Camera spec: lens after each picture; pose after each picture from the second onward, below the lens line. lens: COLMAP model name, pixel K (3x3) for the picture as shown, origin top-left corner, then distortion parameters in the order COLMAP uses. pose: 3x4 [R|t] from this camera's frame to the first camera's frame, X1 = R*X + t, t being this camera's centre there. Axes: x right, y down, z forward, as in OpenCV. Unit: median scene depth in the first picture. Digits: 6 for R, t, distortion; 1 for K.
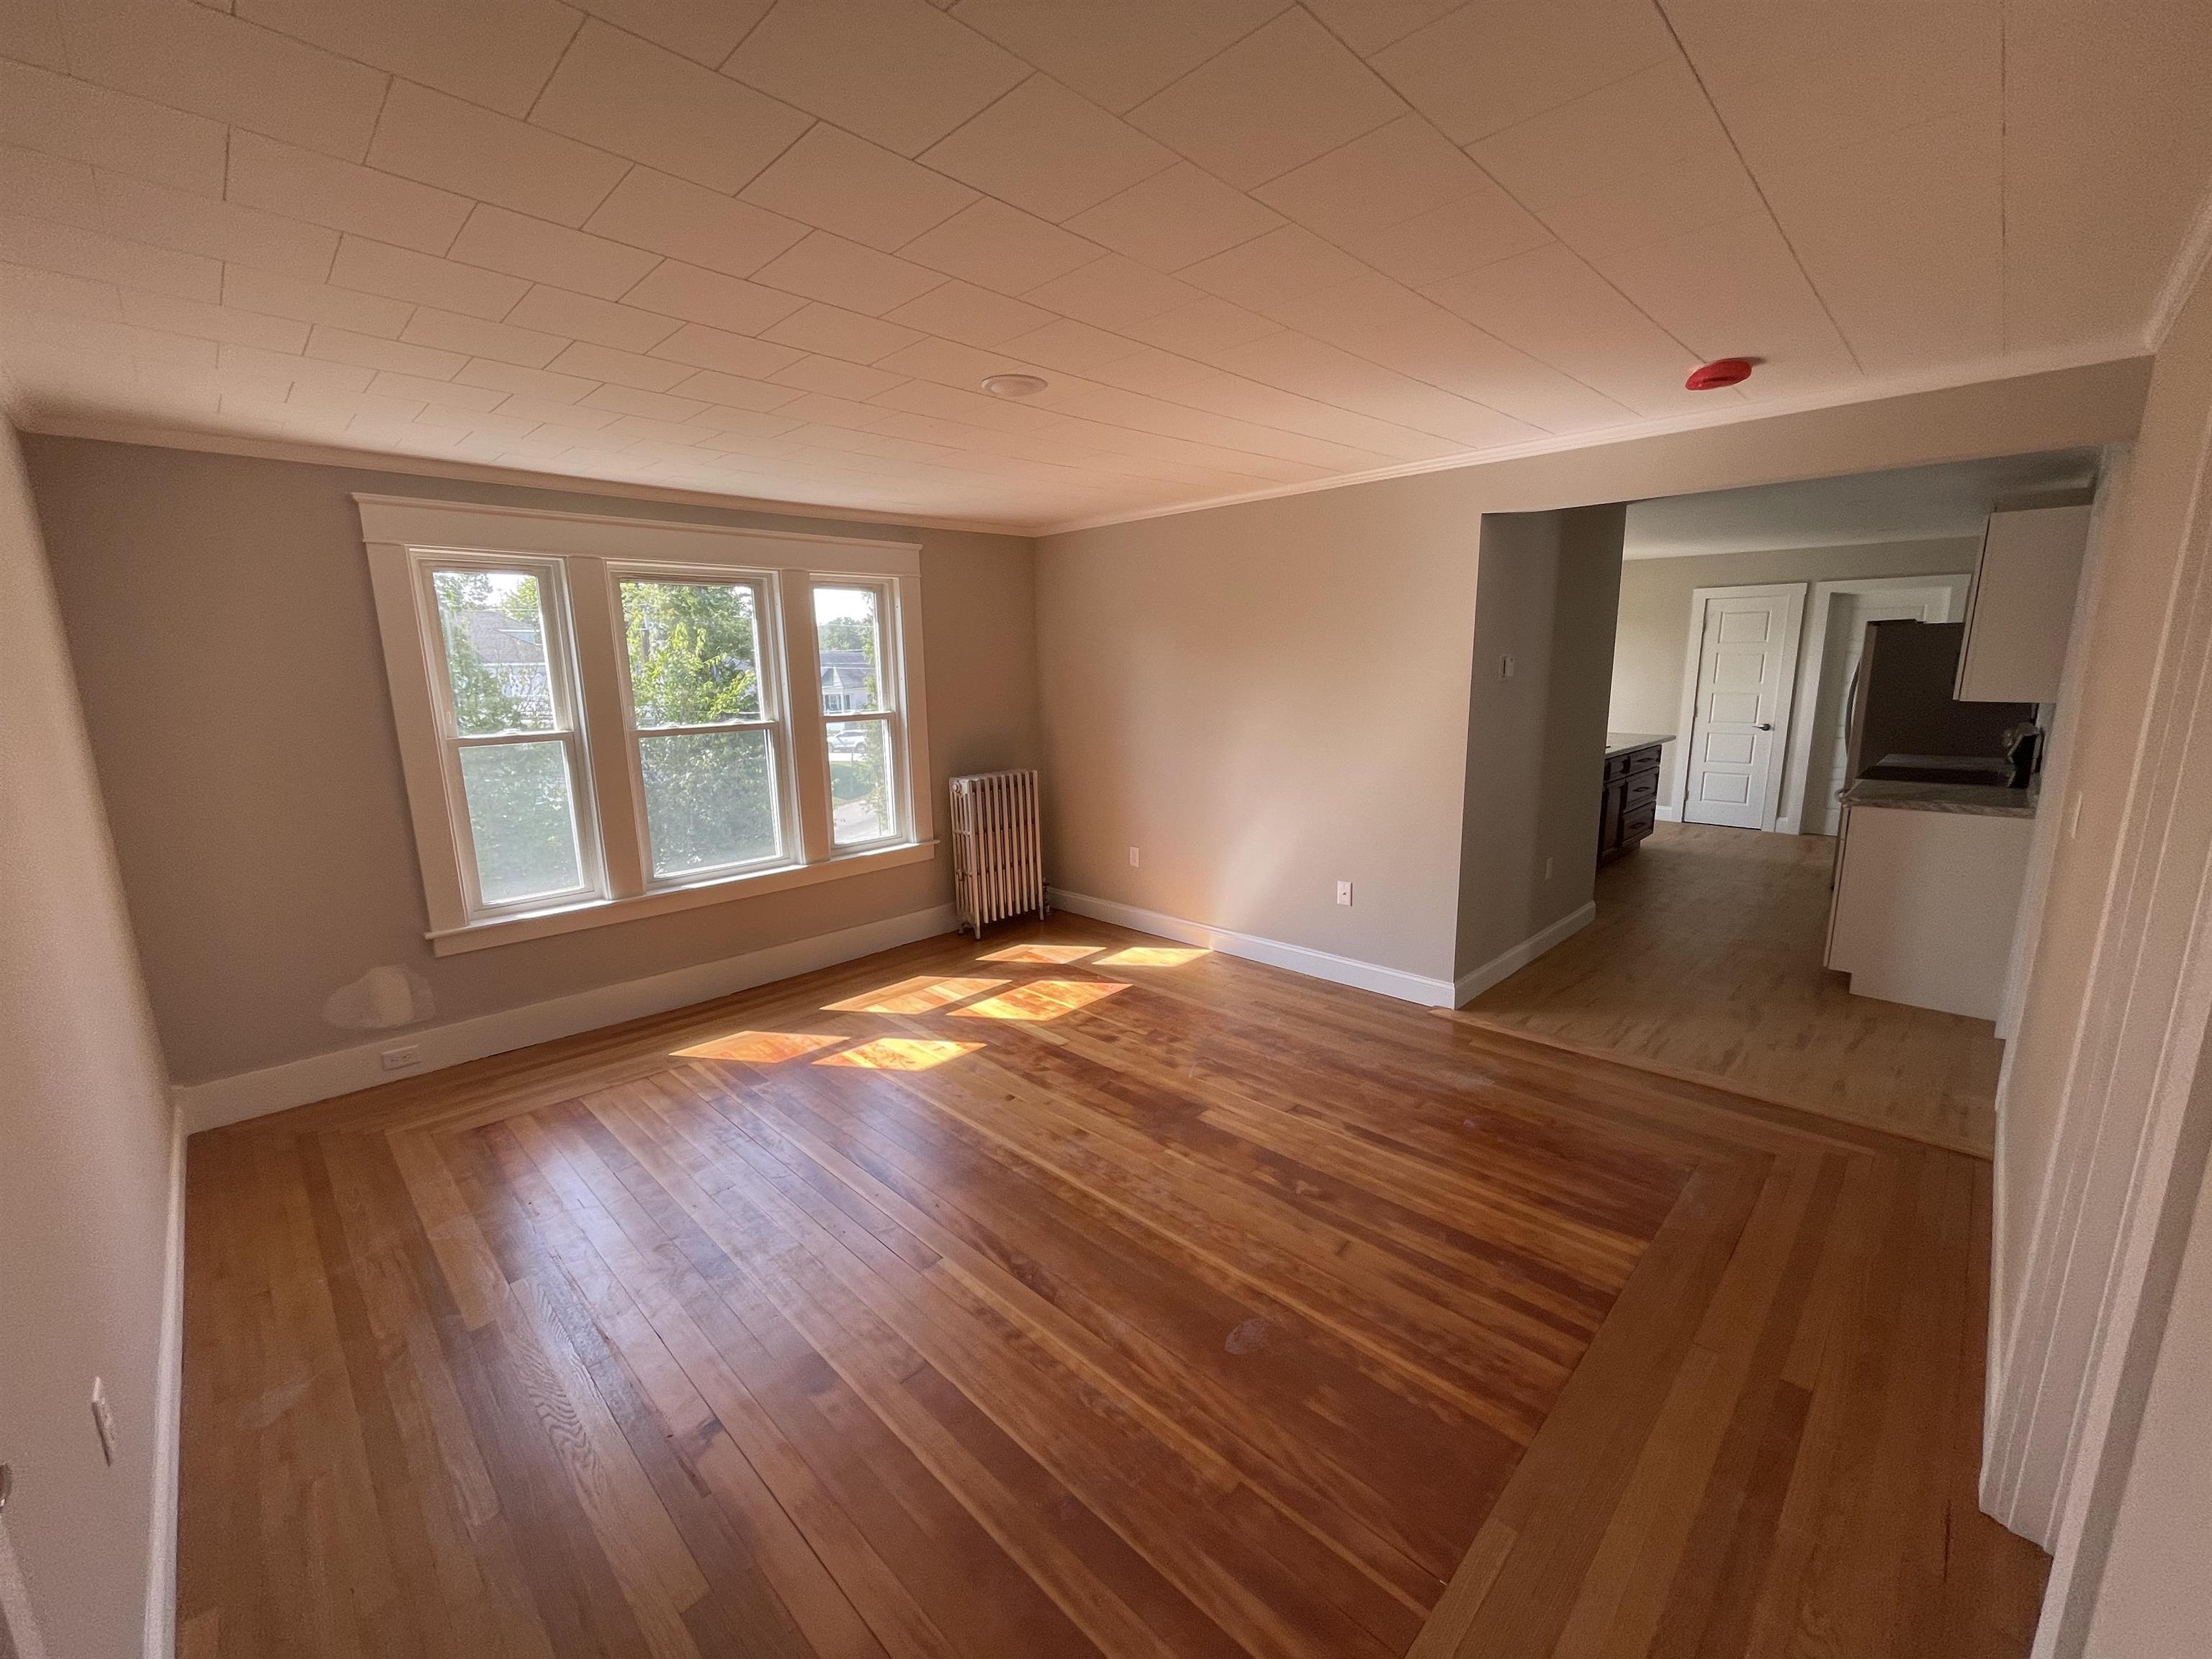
lens RADIAL K [[894.3, 0, 1105.0], [0, 894.3, 835.9], [0, 0, 1]] dist [-0.003266, -0.000676]
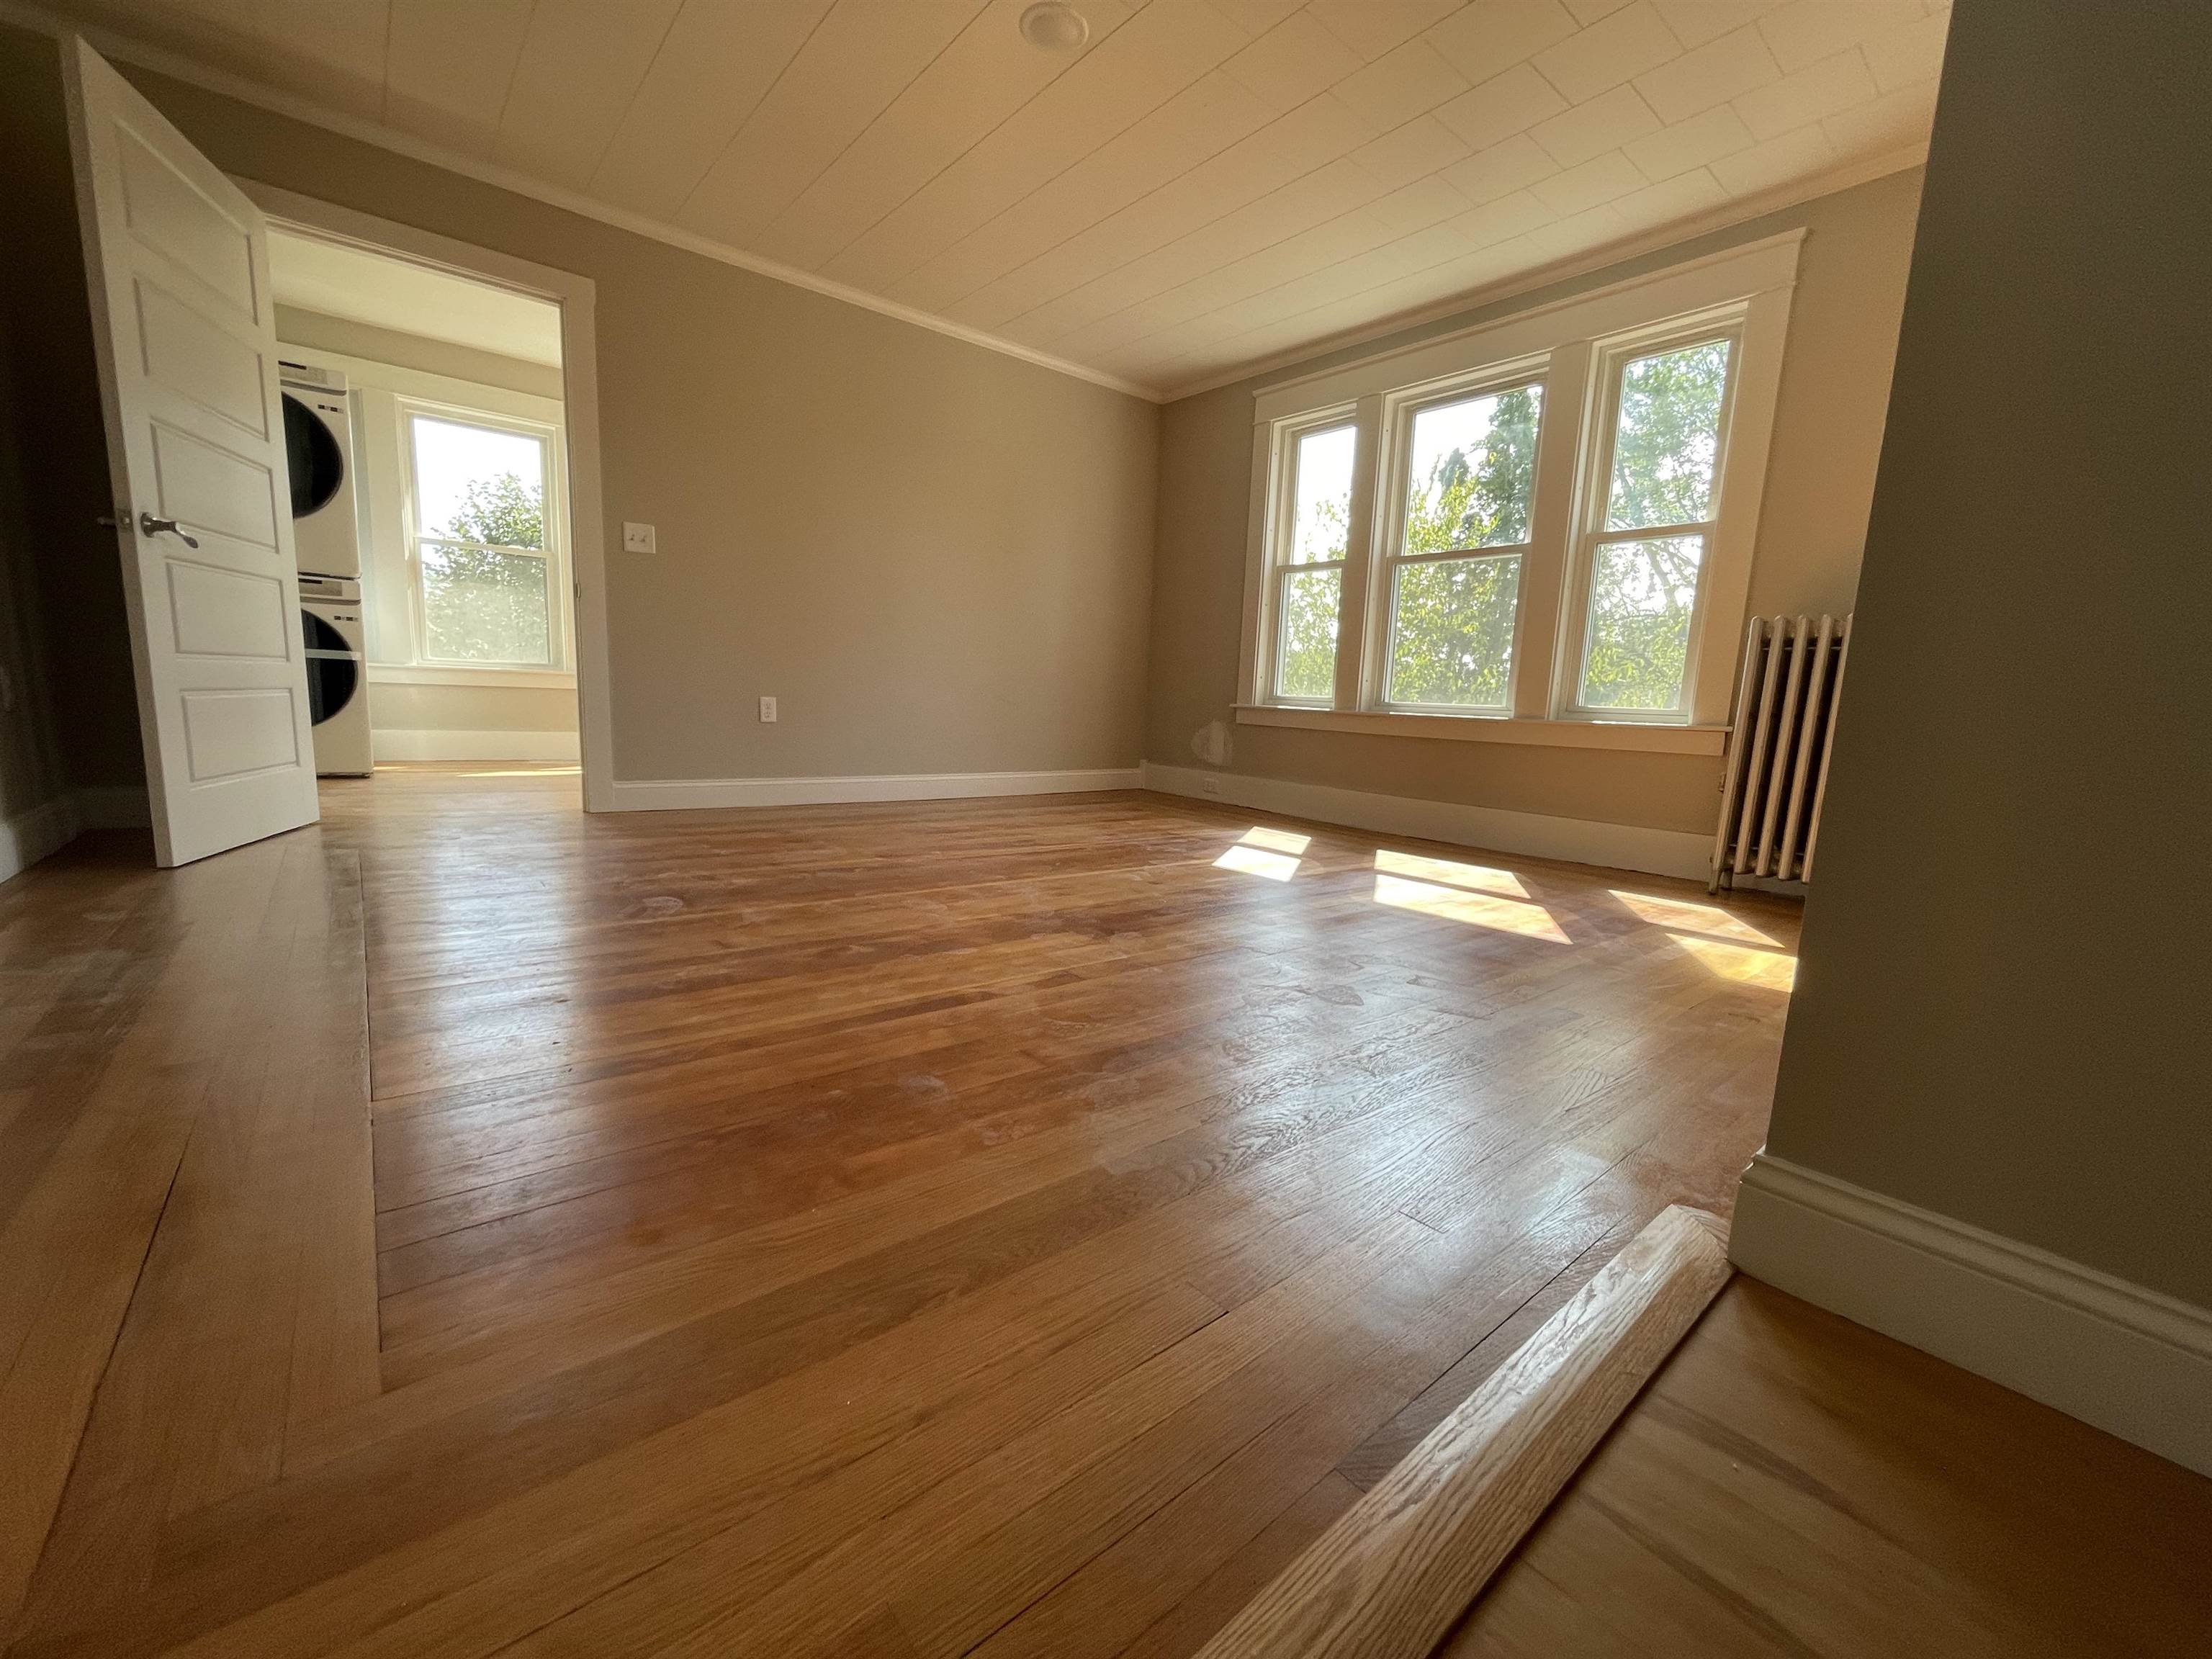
lens RADIAL K [[894.3, 0, 1115.6], [0, 894.3, 842.2], [0, 0, 1]] dist [-0.003266, -0.000676]
pose [[-0.091356, 0.170895, -0.981045, 0.814221], [-0.237417, 0.953018, 0.188121, 0.112737], [0.967102, 0.250103, -0.046491, 1.098643]]
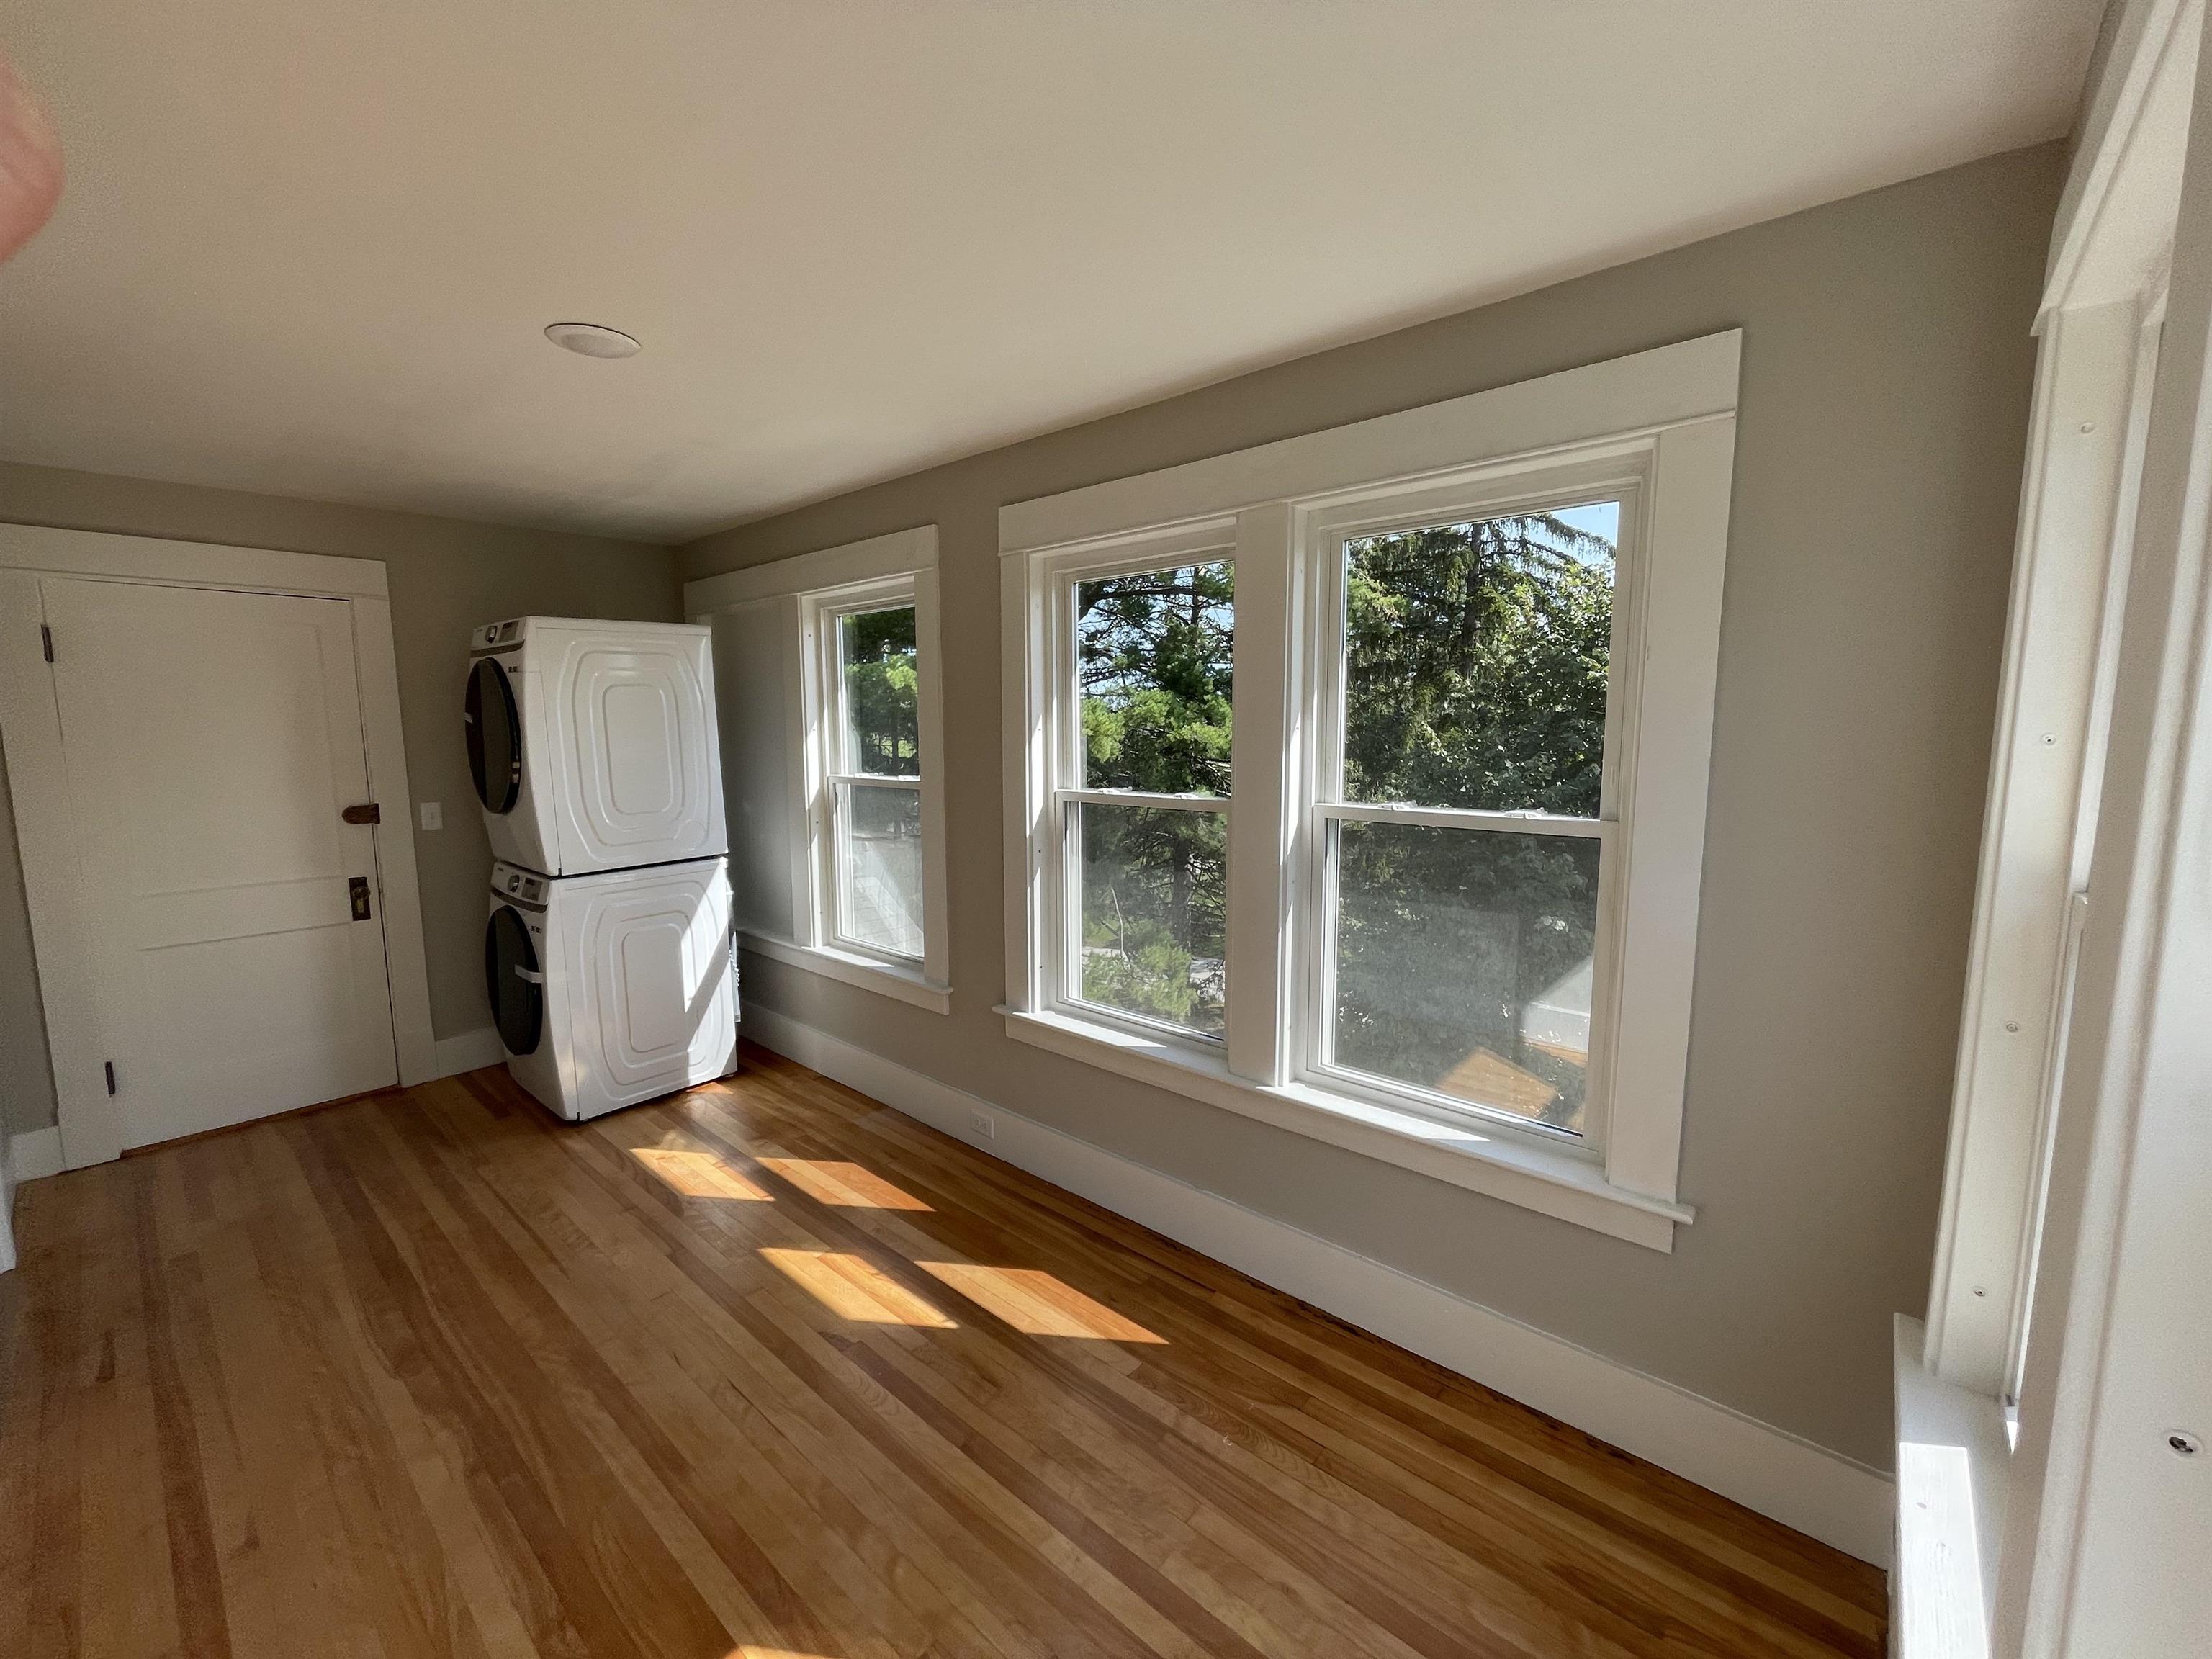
lens RADIAL K [[894.3, 0, 1101.6], [0, 894.3, 831.8], [0, 0, 1]] dist [-0.003266, -0.000676]
pose [[-0.997823, 0.028968, -0.059246, -1.170071], [0.009352, 0.951438, 0.307699, -0.115214], [0.065283, 0.306475, -0.949638, 0.806960]]
